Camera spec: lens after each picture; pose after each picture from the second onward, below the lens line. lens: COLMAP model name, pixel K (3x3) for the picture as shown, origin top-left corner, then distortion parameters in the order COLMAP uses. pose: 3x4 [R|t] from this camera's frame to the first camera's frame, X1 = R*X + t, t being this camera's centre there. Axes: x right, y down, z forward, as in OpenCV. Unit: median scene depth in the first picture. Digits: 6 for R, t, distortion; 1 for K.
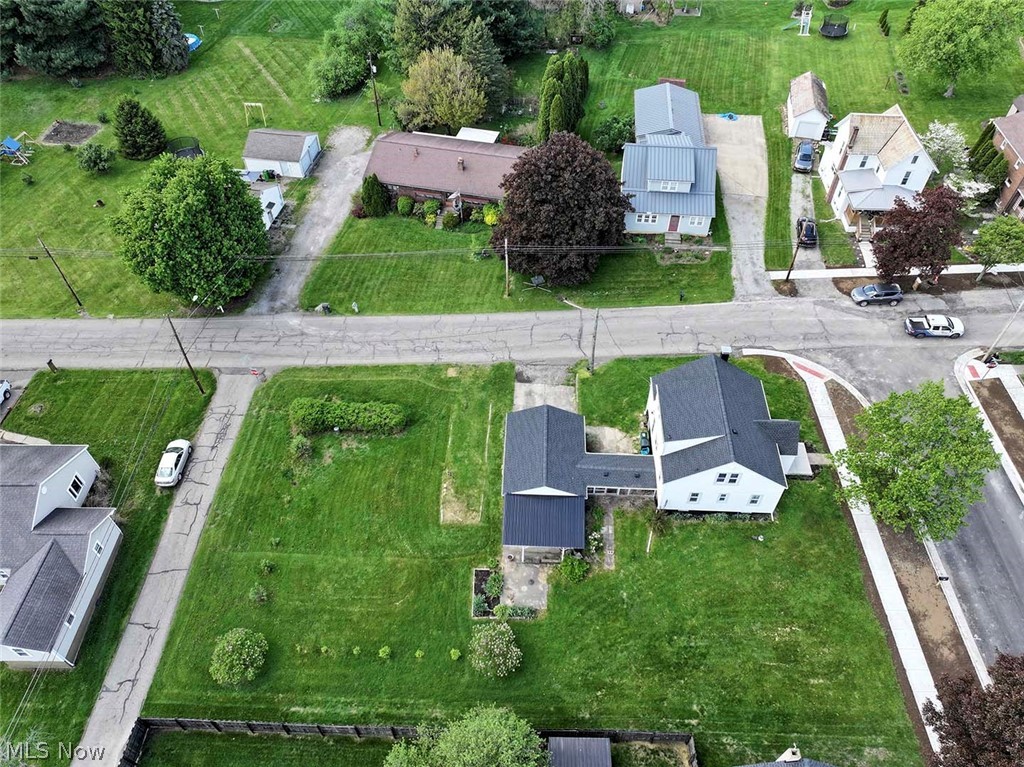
lens RADIAL K [[717.2, 0, 516.6], [0, 717.2, 381.2], [0, 0, 1]] dist [0.002111, 0.004182]
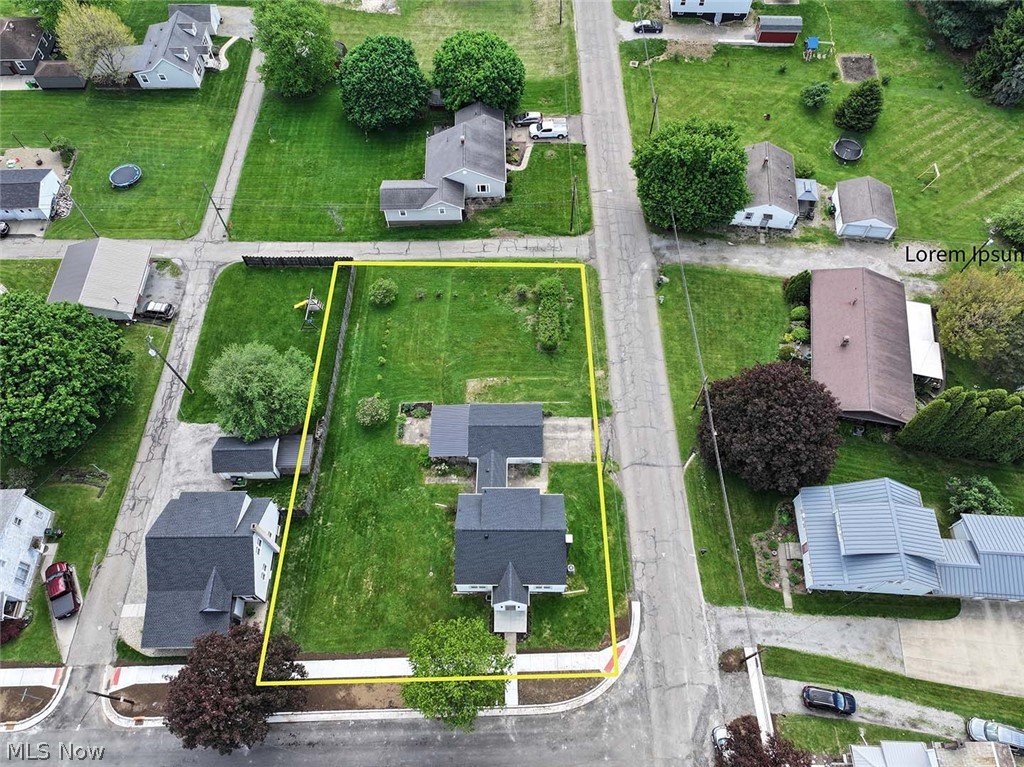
lens RADIAL K [[717.2, 0, 516.6], [0, 717.2, 381.2], [0, 0, 1]] dist [0.002111, 0.004182]
pose [[0.037573, 0.870281, -0.491120, 0.547028], [-0.744405, 0.352254, 0.567256, -0.626988], [0.666671, 0.344279, 0.661076, 0.069242]]
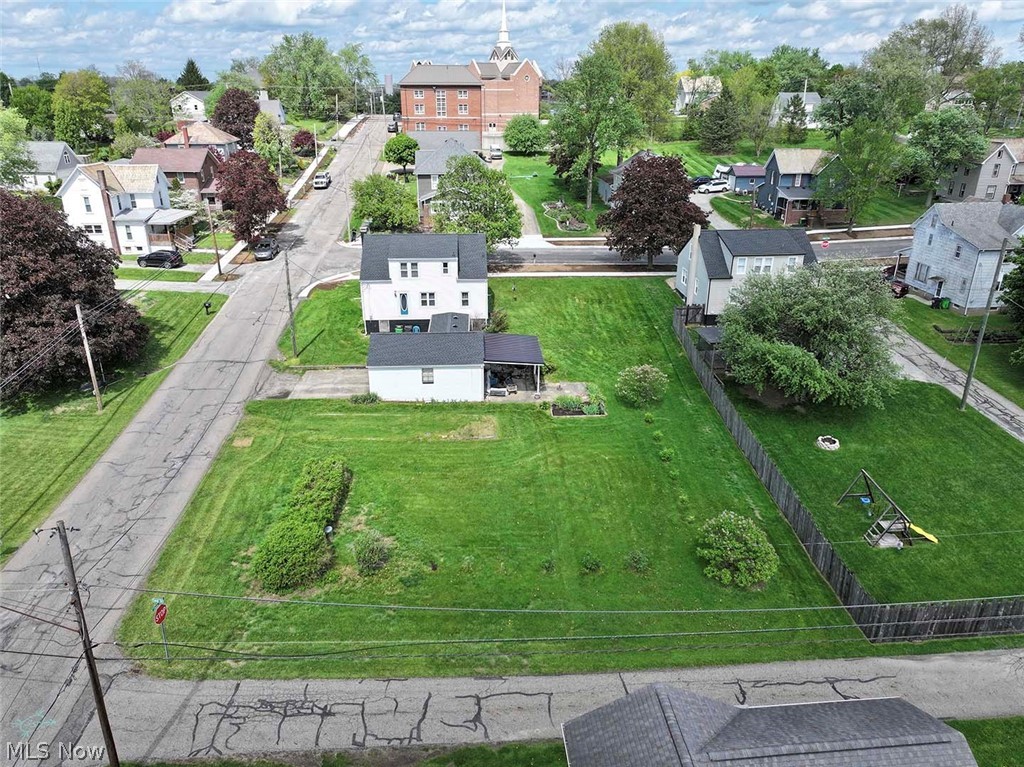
lens RADIAL K [[717.2, 0, 516.6], [0, 717.2, 381.2], [0, 0, 1]] dist [0.002111, 0.004182]
pose [[-0.100650, -0.376180, 0.921064, -0.714596], [0.738659, 0.591939, 0.322477, -0.073981], [-0.666523, 0.712809, 0.218290, 0.656261]]
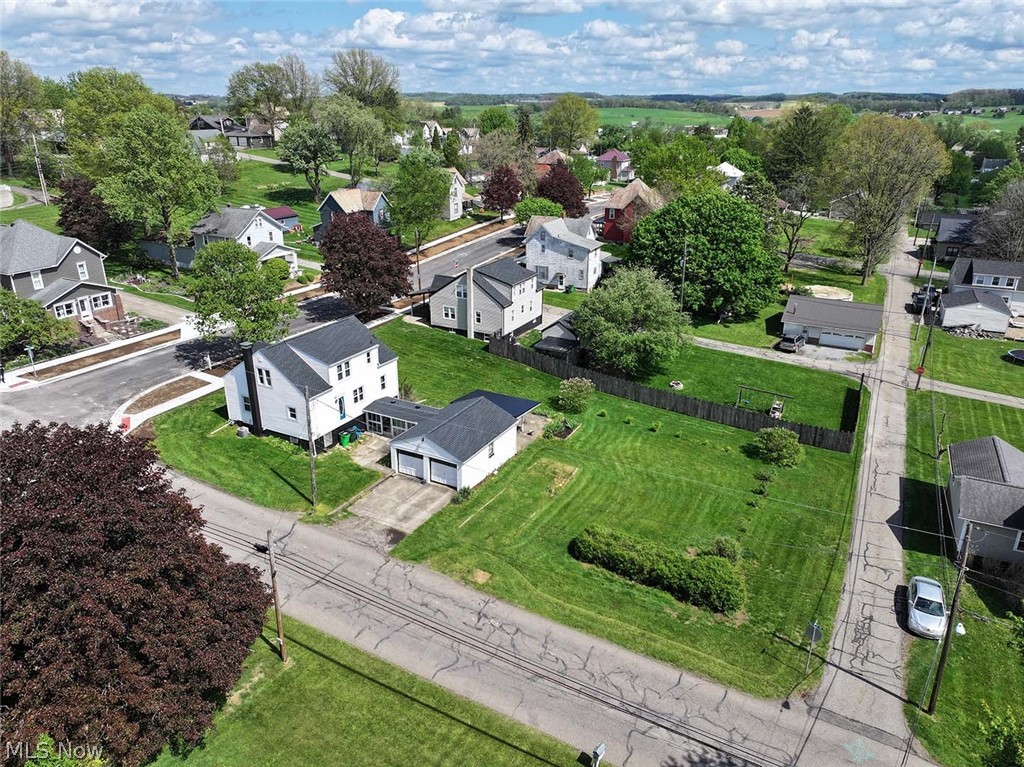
lens RADIAL K [[717.2, 0, 516.6], [0, 717.2, 381.2], [0, 0, 1]] dist [0.002111, 0.004182]
pose [[-0.899359, -0.162731, 0.405799, -0.346730], [0.321759, 0.382060, 0.866315, -0.611685], [-0.296016, 0.909697, -0.291249, 1.032245]]
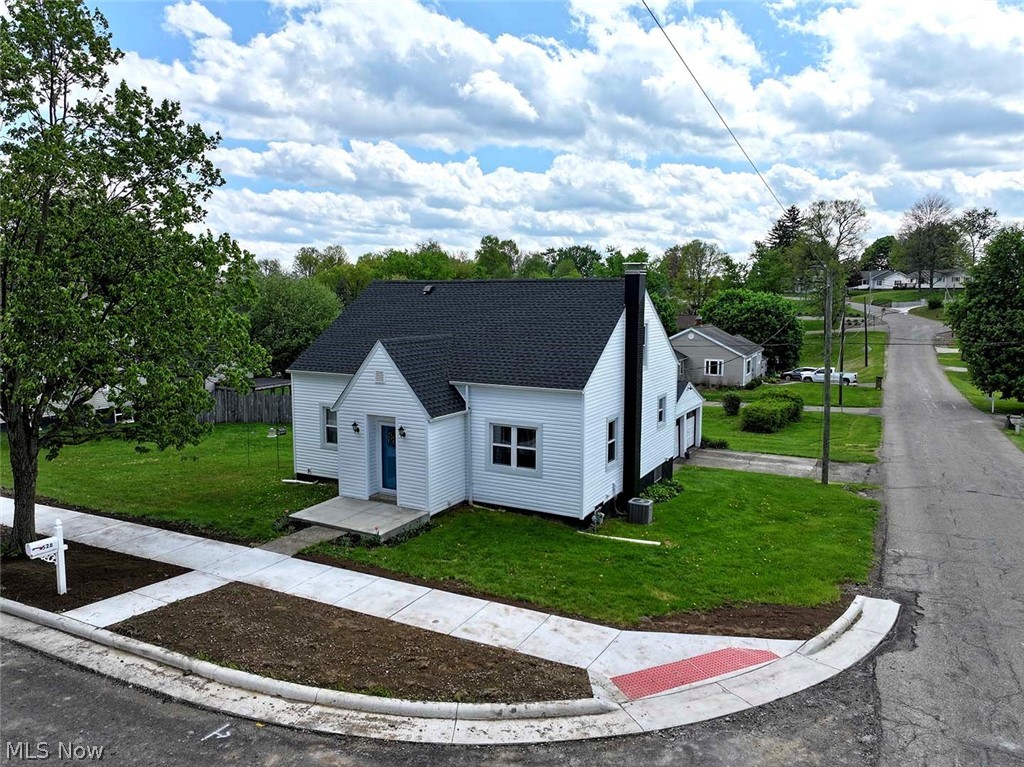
lens RADIAL K [[717.2, 0, 516.6], [0, 717.2, 381.2], [0, 0, 1]] dist [0.002111, 0.004182]
pose [[-0.441446, 0.106803, -0.890909, 0.561081], [-0.667559, 0.624367, 0.405625, -0.099807], [0.599576, 0.773796, -0.204327, 0.925498]]
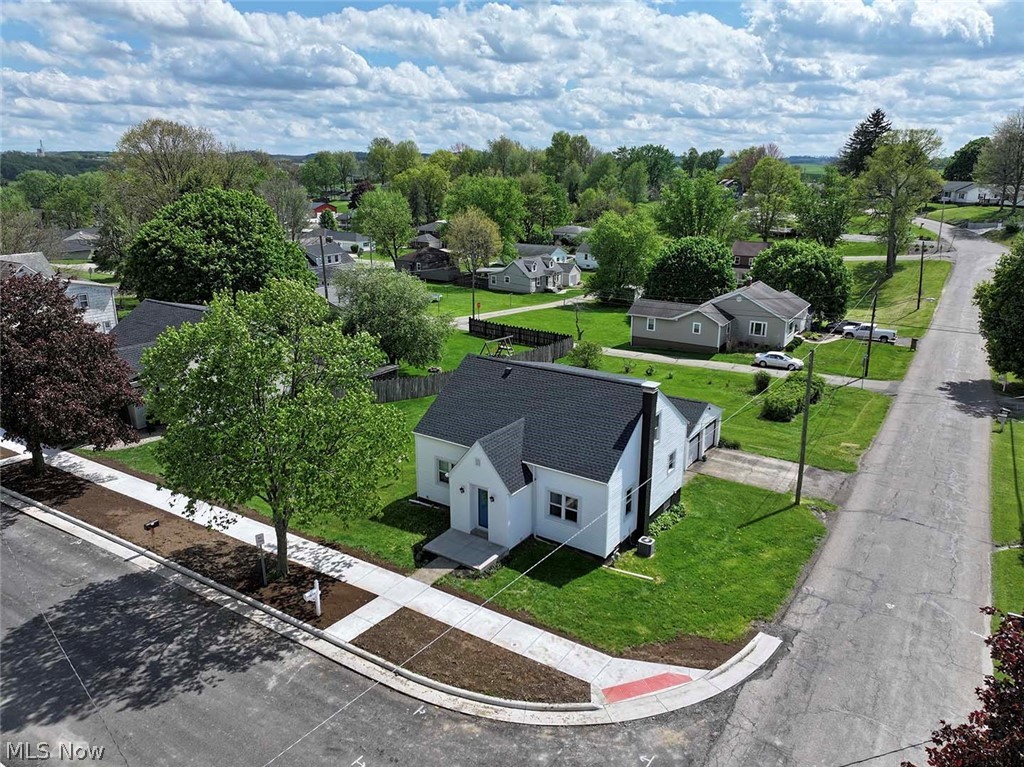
lens RADIAL K [[717.2, 0, 516.6], [0, 717.2, 381.2], [0, 0, 1]] dist [0.002111, 0.004182]
pose [[-0.525871, 0.242551, -0.815248, 0.671123], [-0.633491, 0.527905, 0.565691, -0.246003], [0.567582, 0.813932, -0.123956, 0.858891]]
